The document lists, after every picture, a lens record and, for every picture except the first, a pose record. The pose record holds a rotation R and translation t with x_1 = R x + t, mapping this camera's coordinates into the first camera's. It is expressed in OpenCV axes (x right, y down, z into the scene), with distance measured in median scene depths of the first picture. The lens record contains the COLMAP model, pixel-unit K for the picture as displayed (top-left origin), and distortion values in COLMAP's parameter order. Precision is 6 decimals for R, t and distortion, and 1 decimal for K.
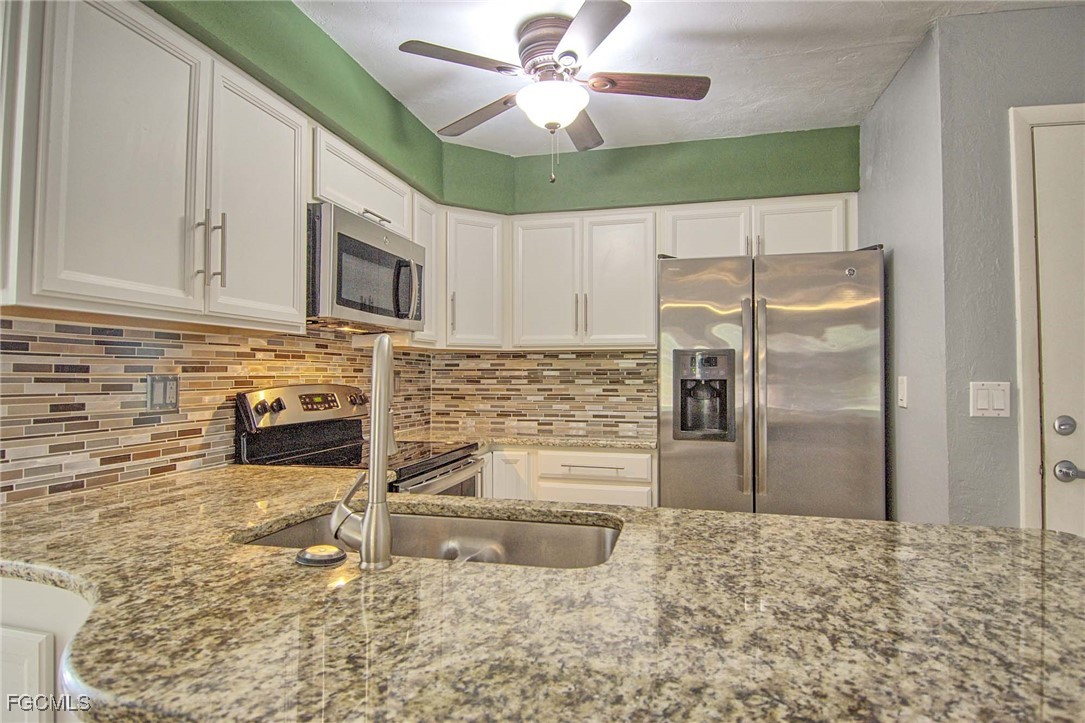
lens RADIAL K [[575.3, 0, 543.6], [0, 575.3, 359.1], [0, 0, 1]] dist [-0.001667, -0.008803]
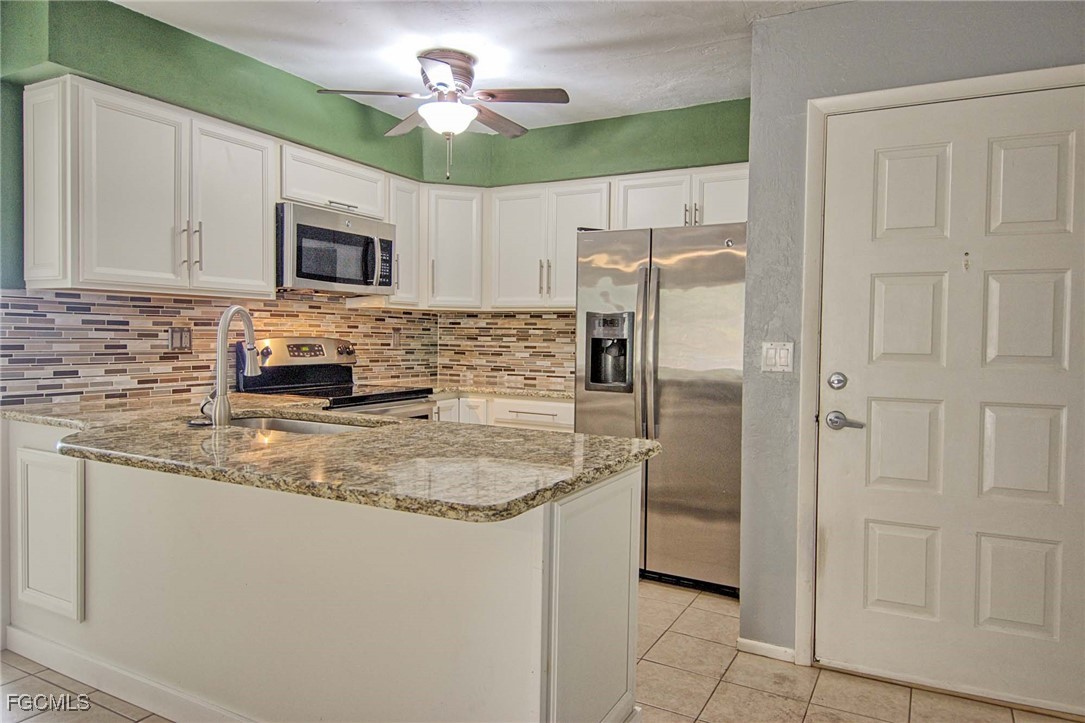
lens RADIAL K [[695.2, 0, 547.8], [0, 695.2, 356.7], [0, 0, 1]] dist [0.014522, 0.005237]
pose [[0.968026, 0.022403, -0.249847, 0.514186], [-0.008037, 0.998262, 0.058373, -0.007687], [0.250721, -0.054499, 0.966524, -0.368899]]
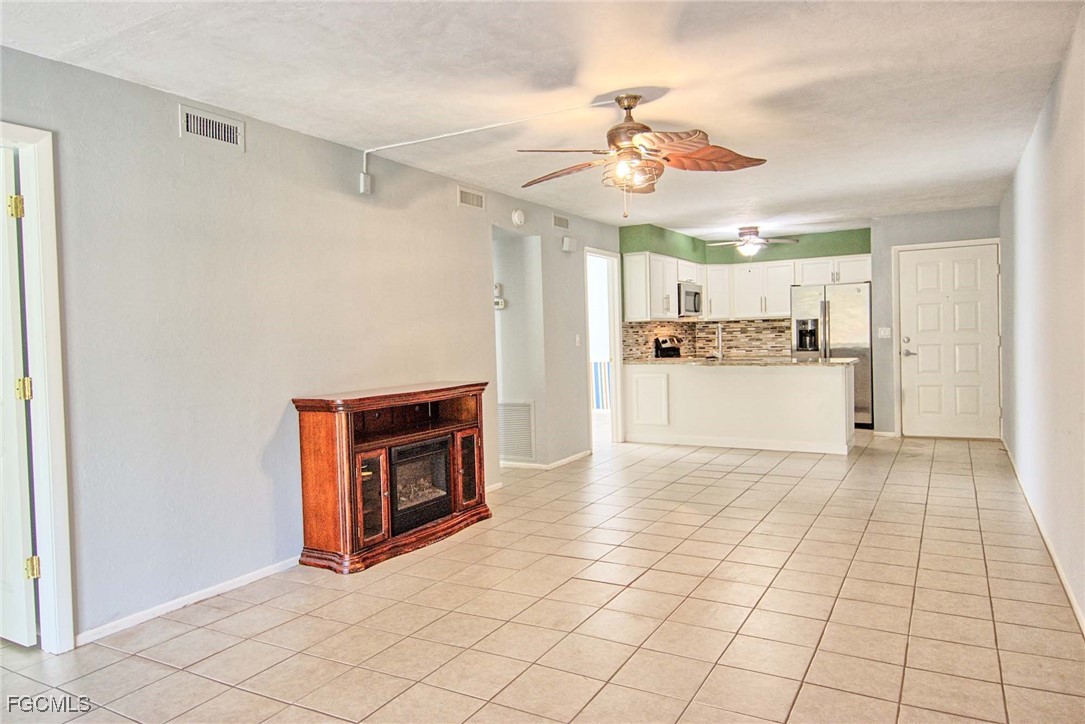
lens RADIAL K [[695.2, 0, 543.6], [0, 695.2, 356.8], [0, 0, 1]] dist [0.014522, 0.005237]
pose [[0.959948, -0.018926, -0.279538, -0.011361], [0.036453, 0.997672, 0.057634, -0.077774], [0.277797, -0.065515, 0.958403, -2.695795]]
